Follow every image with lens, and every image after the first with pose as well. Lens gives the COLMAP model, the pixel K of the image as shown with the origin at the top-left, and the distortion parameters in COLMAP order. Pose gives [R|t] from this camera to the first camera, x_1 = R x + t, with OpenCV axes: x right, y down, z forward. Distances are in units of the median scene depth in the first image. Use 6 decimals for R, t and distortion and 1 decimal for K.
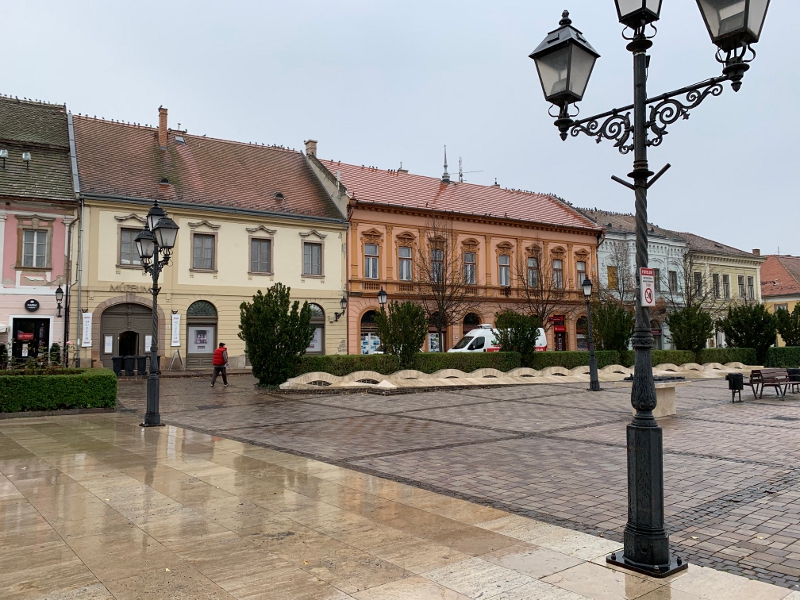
lens RADIAL K [[616.9, 0, 406.7], [0, 616.9, 296.9], [0, 0, 1]] dist [0.039805, -0.042597]
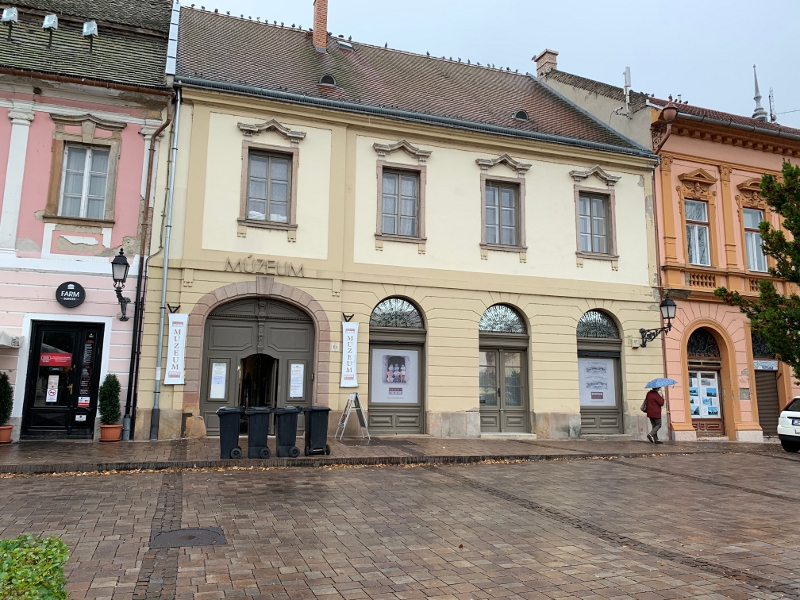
lens RADIAL K [[616.9, 0, 400.4], [0, 616.9, 300.3], [0, 0, 1]] dist [0.039805, -0.042597]
pose [[0.980459, -0.008910, -0.196520, -0.243567], [-0.006221, 0.997070, -0.076243, 0.049079], [0.196623, 0.075976, 0.977531, 0.545513]]
